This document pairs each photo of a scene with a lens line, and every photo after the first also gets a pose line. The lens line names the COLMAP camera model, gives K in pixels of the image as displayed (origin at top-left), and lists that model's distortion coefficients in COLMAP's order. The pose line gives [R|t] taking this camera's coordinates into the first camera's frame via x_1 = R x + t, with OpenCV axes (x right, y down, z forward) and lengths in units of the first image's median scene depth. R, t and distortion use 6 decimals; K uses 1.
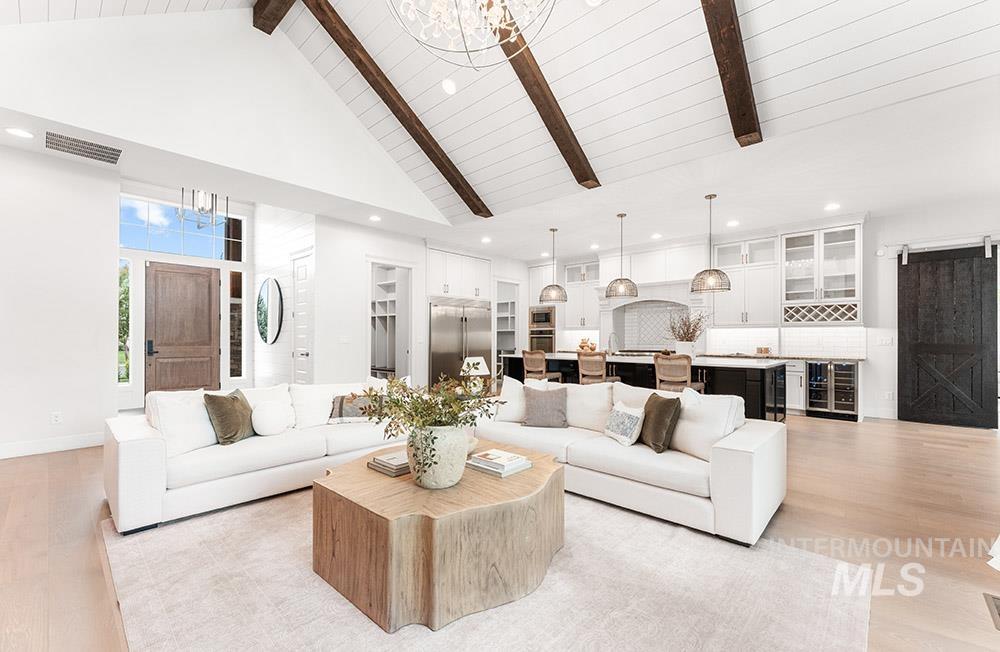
lens RADIAL K [[417.4, 0, 500.0], [0, 417.4, 326.0], [0, 0, 1]] dist [-0.000601, -0.000039]
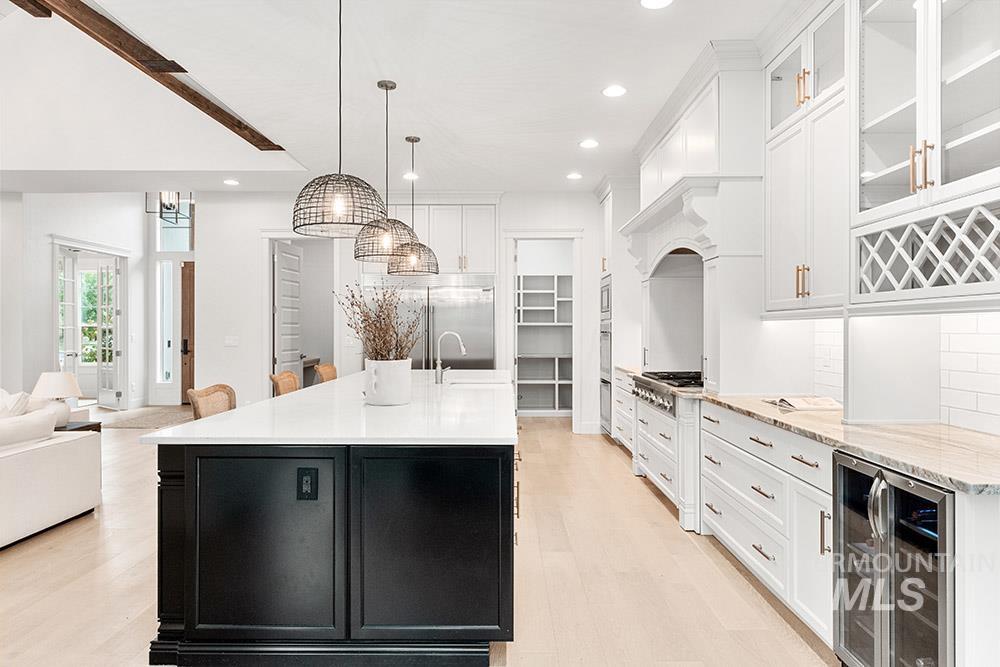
lens RADIAL K [[606.6, 0, 500.0], [0, 606.6, 333.5], [0, 0, 1]] dist [0.002092, 0.000707]
pose [[0.675991, 0.002844, -0.736905, 0.811627], [0.026819, 0.999235, 0.028458, -0.002030], [0.736422, -0.039001, 0.675397, 0.578658]]
